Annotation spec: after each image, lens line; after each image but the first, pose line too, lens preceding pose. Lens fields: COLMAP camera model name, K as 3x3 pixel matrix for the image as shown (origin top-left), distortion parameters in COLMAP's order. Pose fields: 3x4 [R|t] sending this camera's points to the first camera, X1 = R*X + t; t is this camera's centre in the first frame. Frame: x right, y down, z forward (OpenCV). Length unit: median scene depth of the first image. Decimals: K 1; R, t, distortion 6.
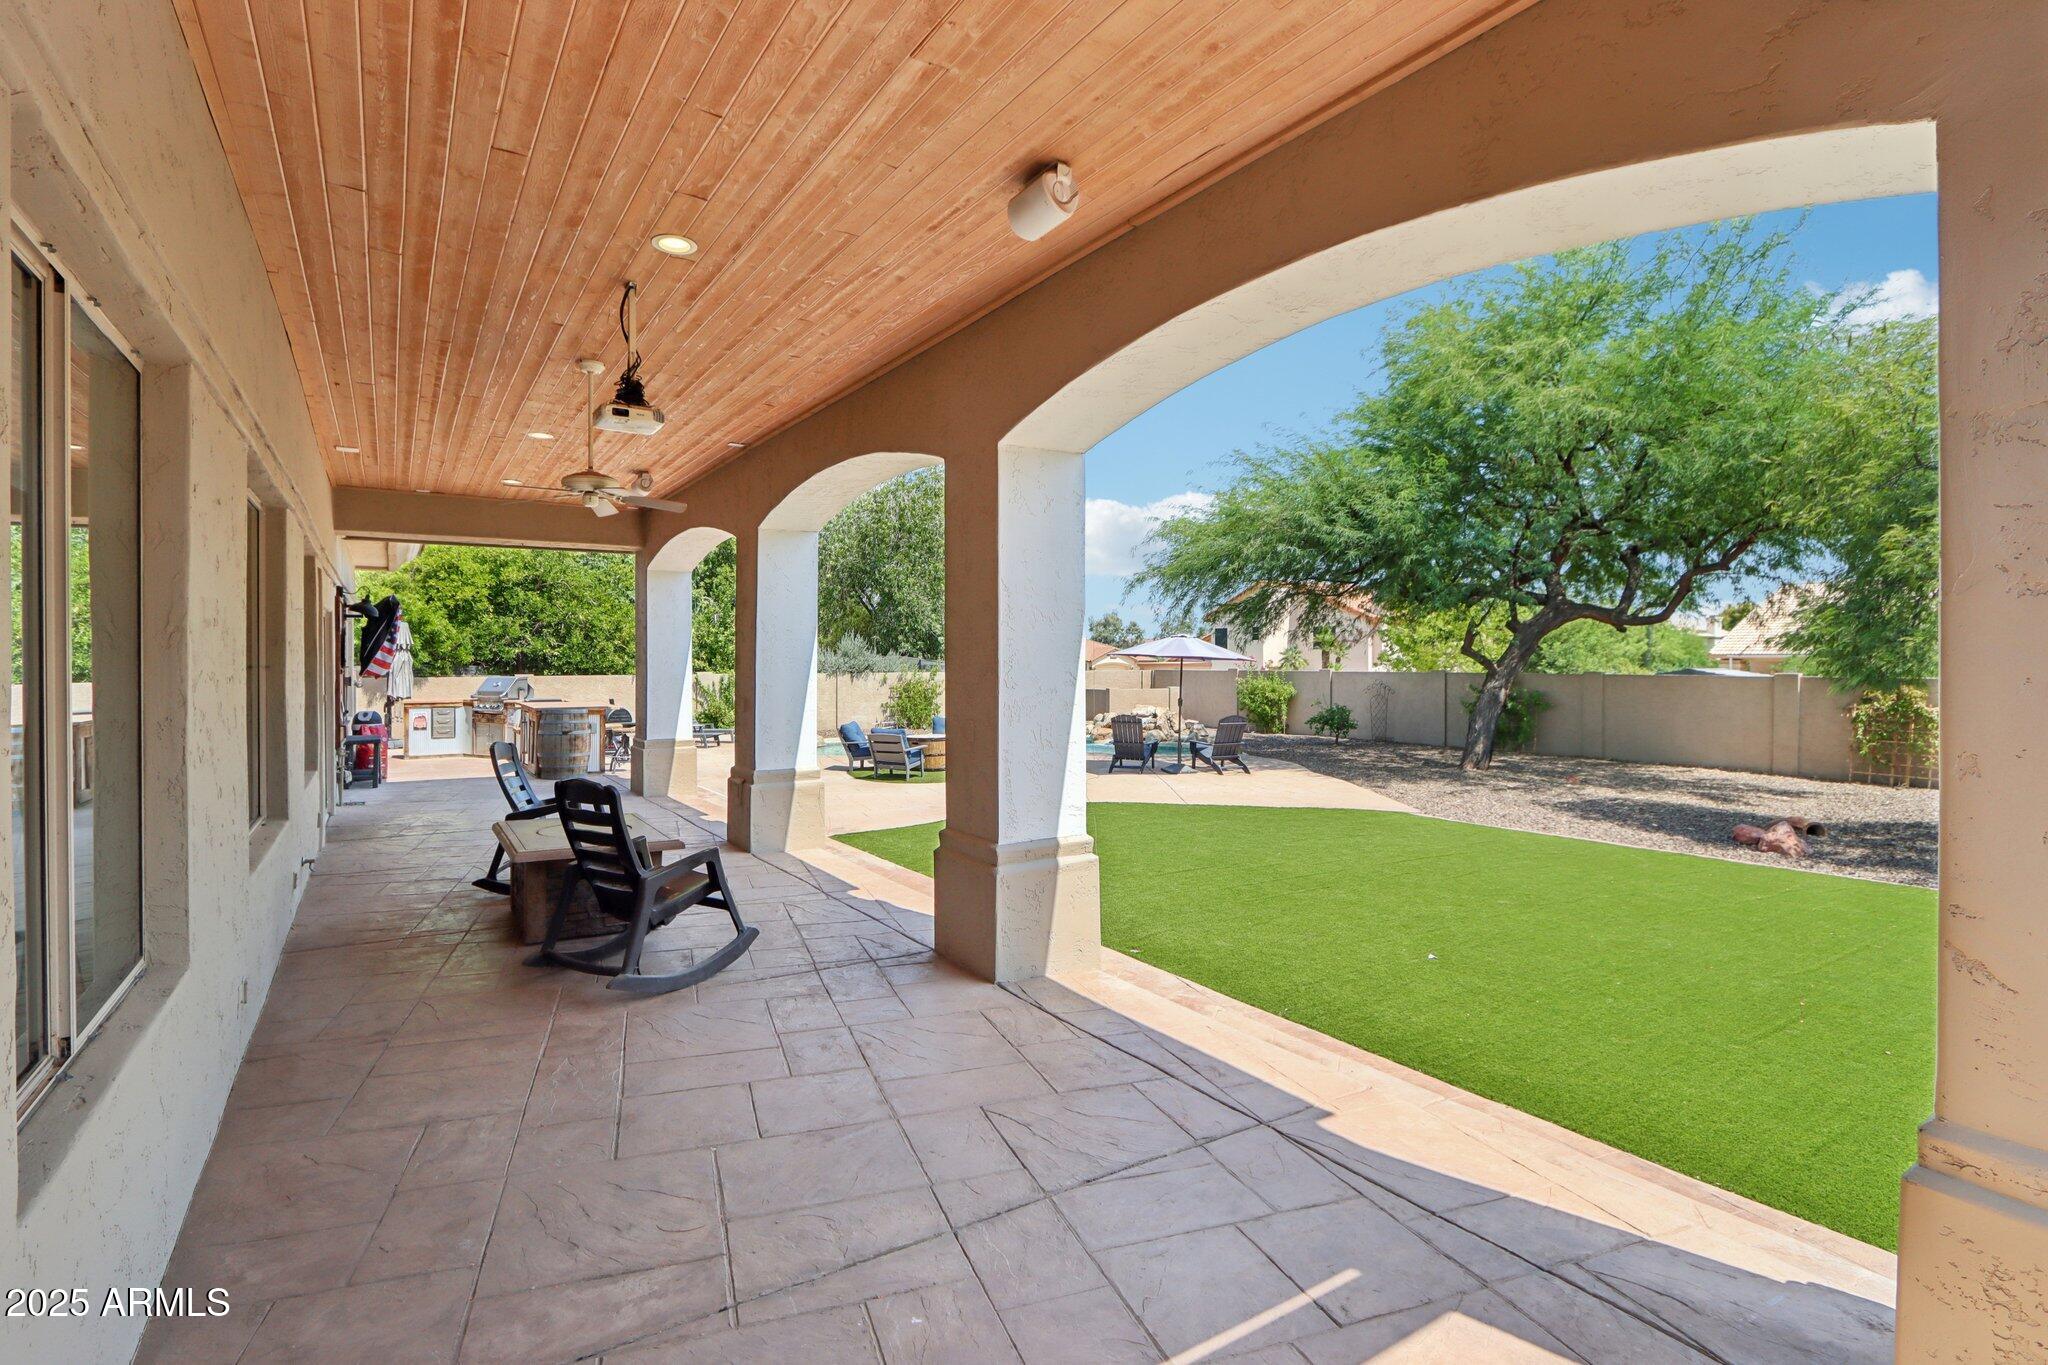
lens RADIAL K [[959.8, 0, 1026.5], [0, 959.8, 667.7], [0, 0, 1]] dist [-0.014992, 0.000905]
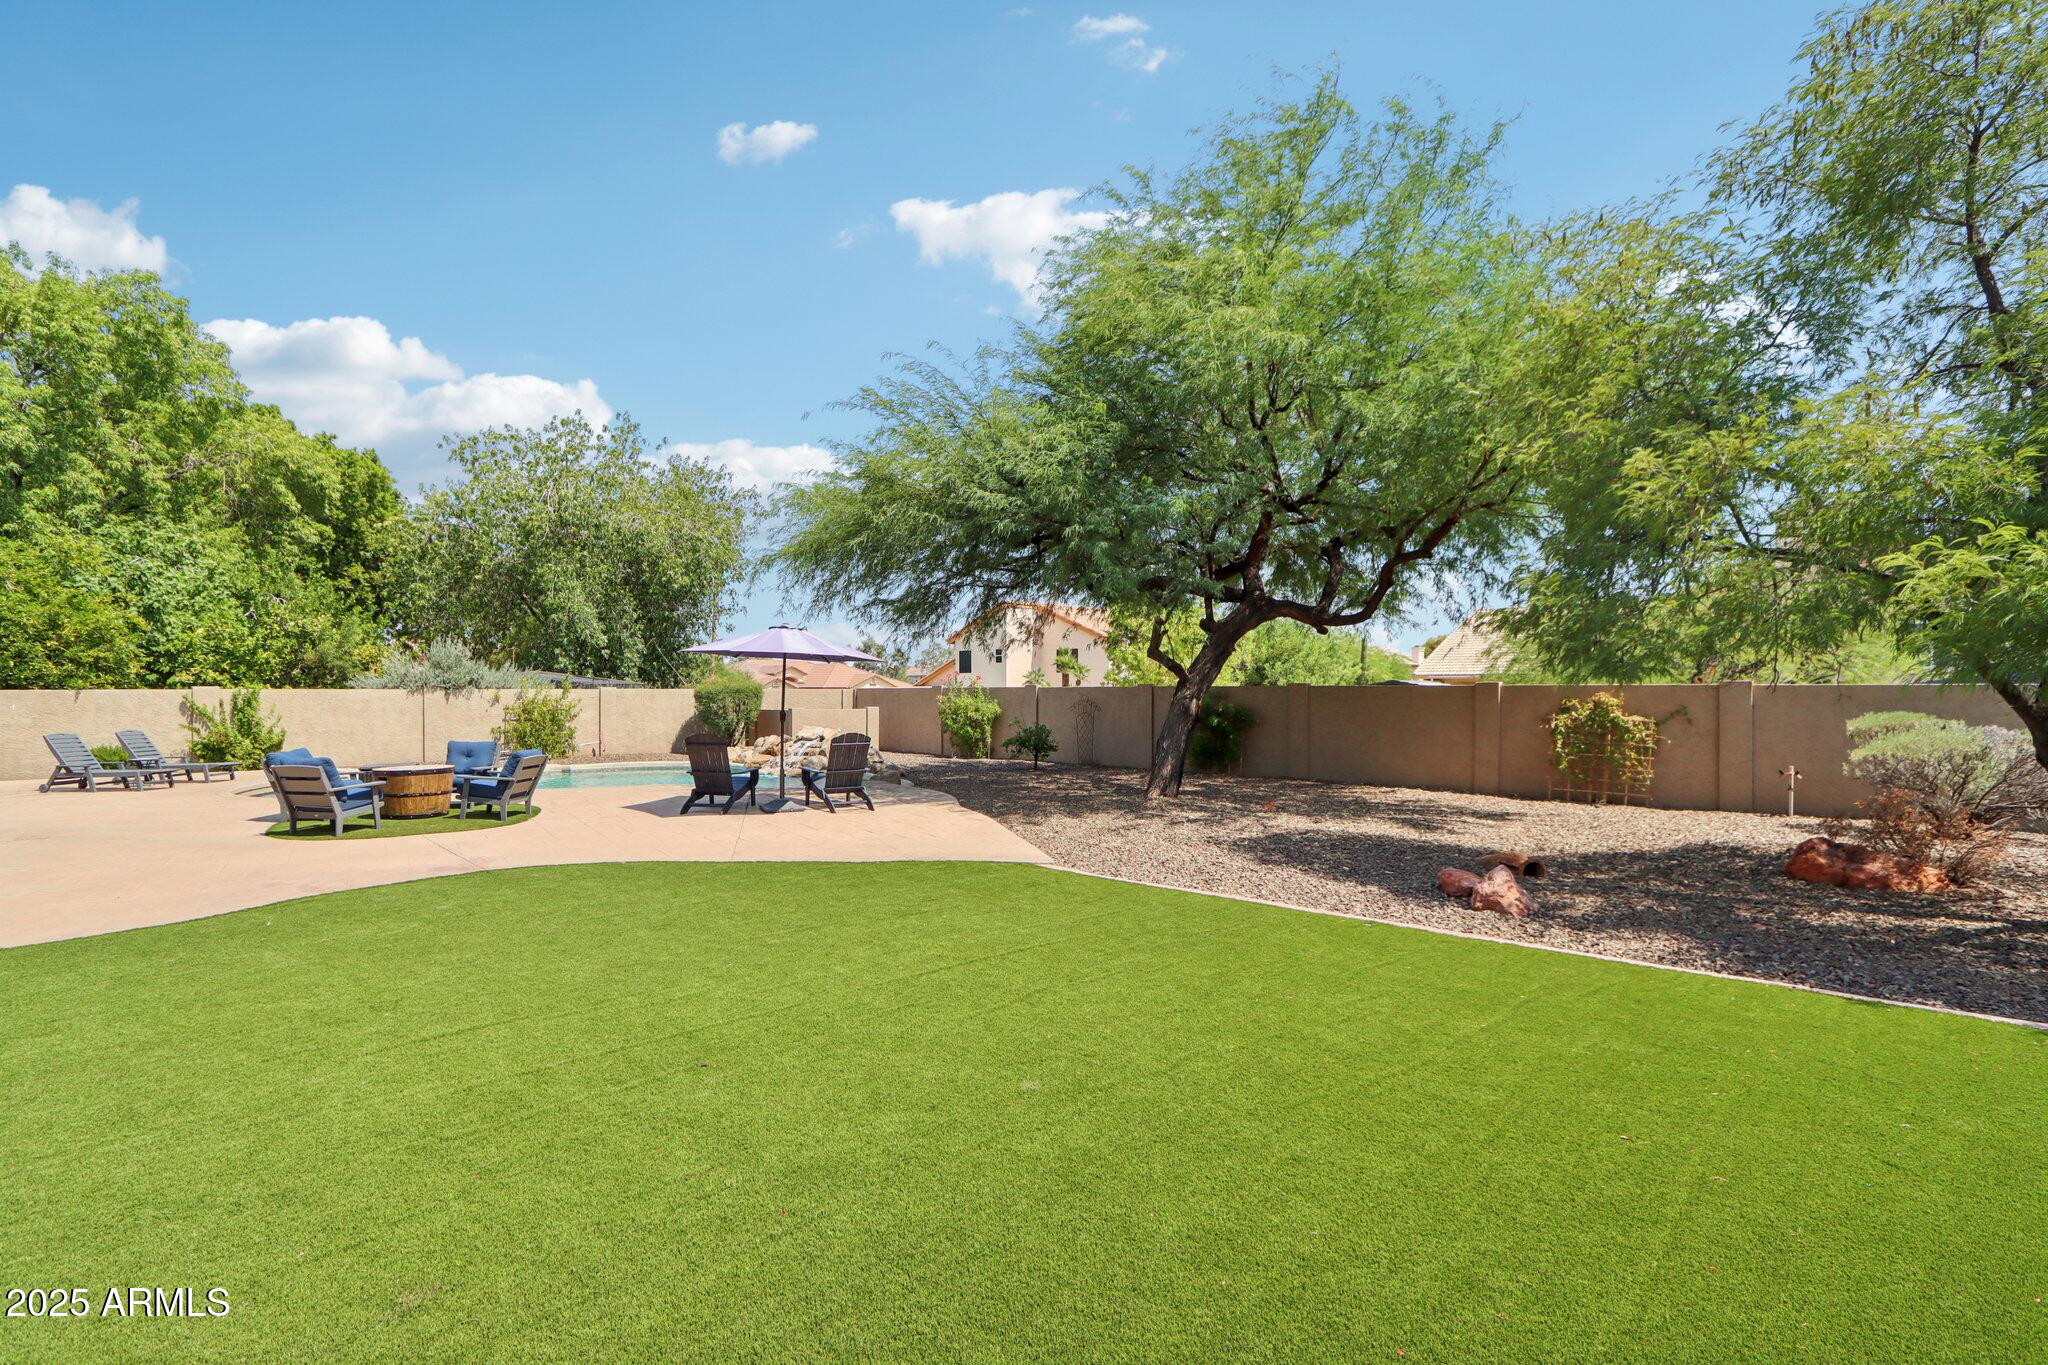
lens RADIAL K [[959.8, 0, 1027.3], [0, 959.8, 691.0], [0, 0, 1]] dist [-0.014992, 0.000905]
pose [[0.971890, -0.000273, 0.235435, 0.164199], [0.001453, 0.999987, -0.004842, 0.019569], [-0.235430, 0.005048, 0.971878, 0.225209]]
